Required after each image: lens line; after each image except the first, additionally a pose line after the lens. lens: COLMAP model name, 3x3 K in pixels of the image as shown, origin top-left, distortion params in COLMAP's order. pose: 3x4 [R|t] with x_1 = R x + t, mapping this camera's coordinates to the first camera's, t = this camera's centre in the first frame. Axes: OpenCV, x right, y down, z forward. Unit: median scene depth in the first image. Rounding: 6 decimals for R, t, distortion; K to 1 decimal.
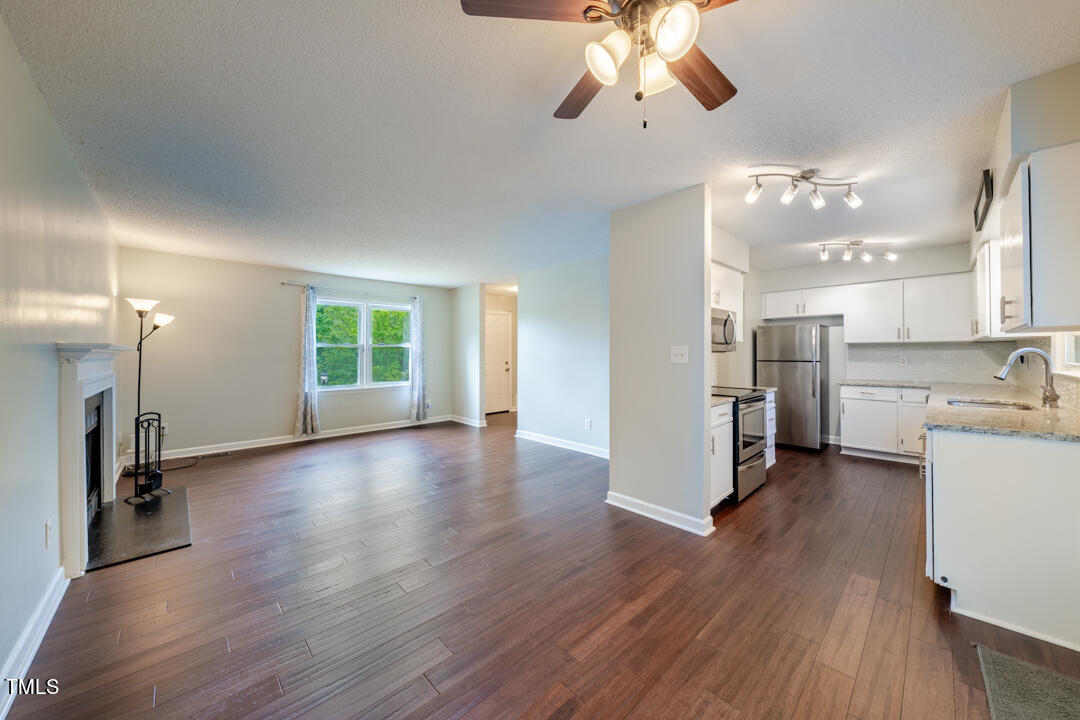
lens RADIAL K [[378.4, 0, 544.2], [0, 378.4, 353.3], [0, 0, 1]] dist [-0.000087, 0.000010]
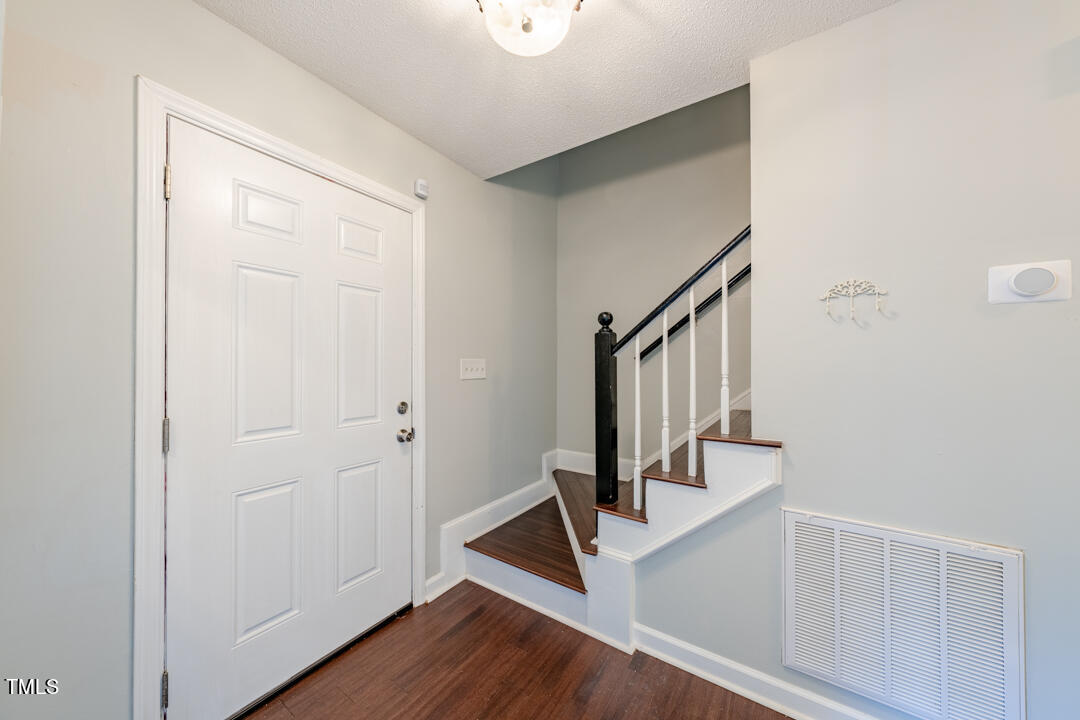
lens RADIAL K [[368.1, 0, 540.0], [0, 368.1, 360.0], [0, 0, 1]] dist [-0.014956, 0.000160]
pose [[0.972197, 0.009352, 0.233977, -0.093491], [-0.006296, 0.999885, -0.013806, -0.001725], [-0.234079, 0.011949, 0.972144, 1.010172]]
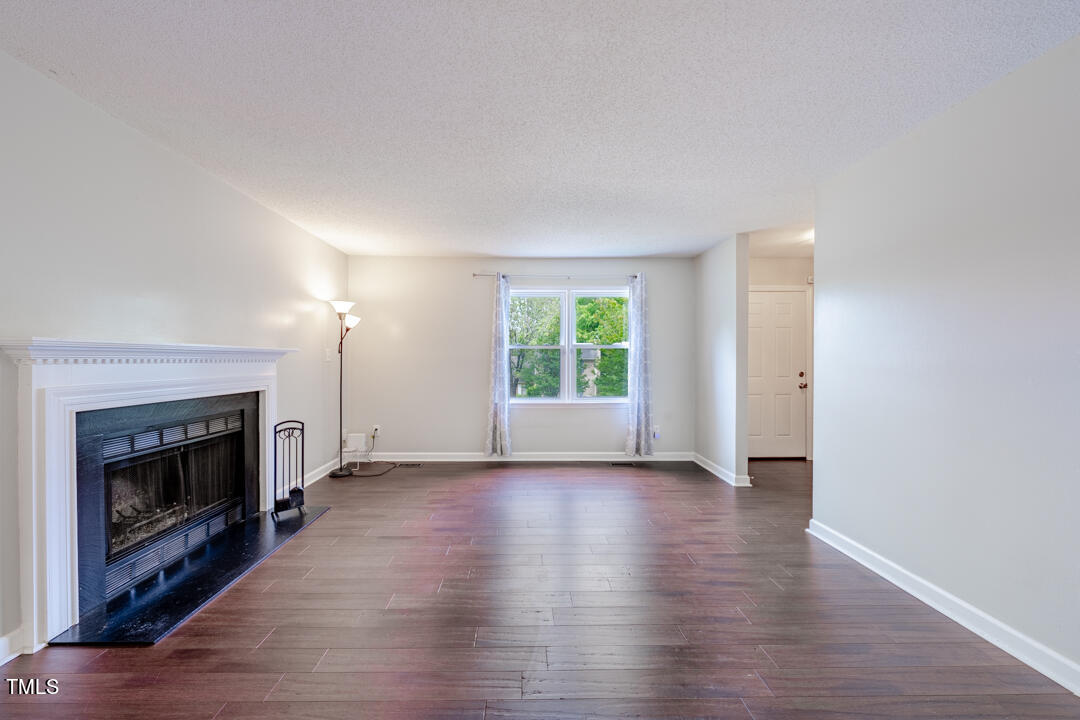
lens RADIAL K [[368.1, 0, 540.0], [0, 368.1, 360.0], [0, 0, 1]] dist [-0.014956, 0.000160]
pose [[0.726128, 0.008407, -0.687509, -0.007313], [-0.004345, 0.999961, 0.007639, 0.001344], [0.687546, -0.002559, 0.726136, 0.420349]]
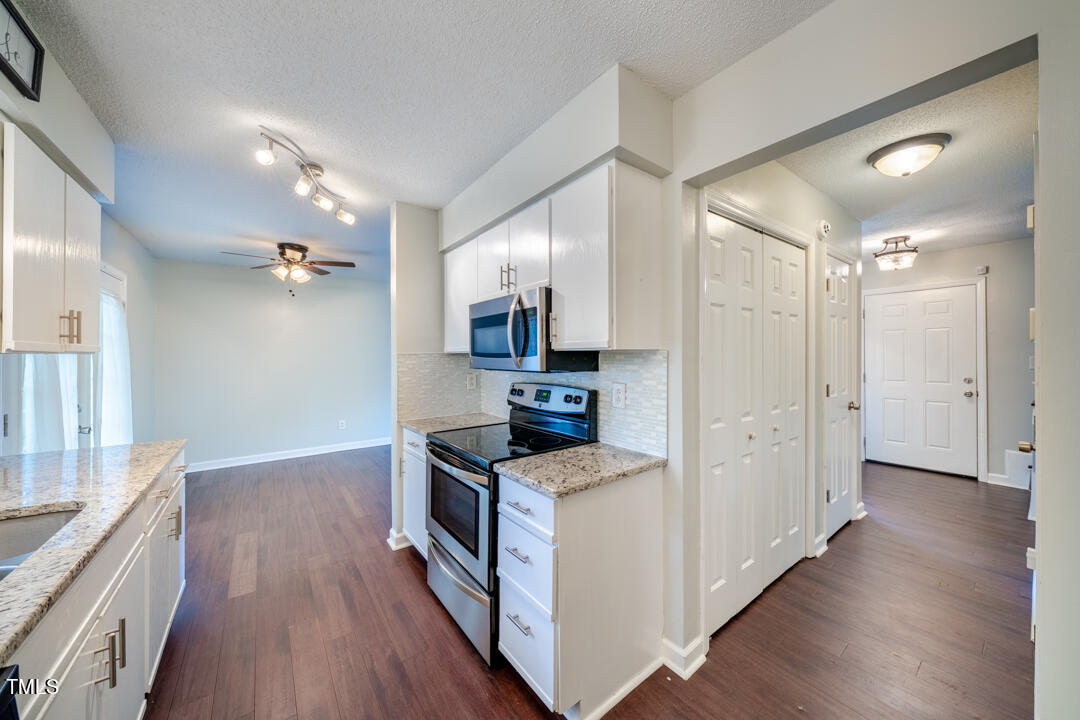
lens RADIAL K [[378.4, 0, 544.2], [0, 378.4, 353.3], [0, 0, 1]] dist [-0.000087, 0.000010]
pose [[-0.117327, 0.003148, -0.993088, 0.613282], [0.003070, 0.999991, 0.002808, -0.017644], [0.993089, -0.002719, -0.117335, 0.672042]]
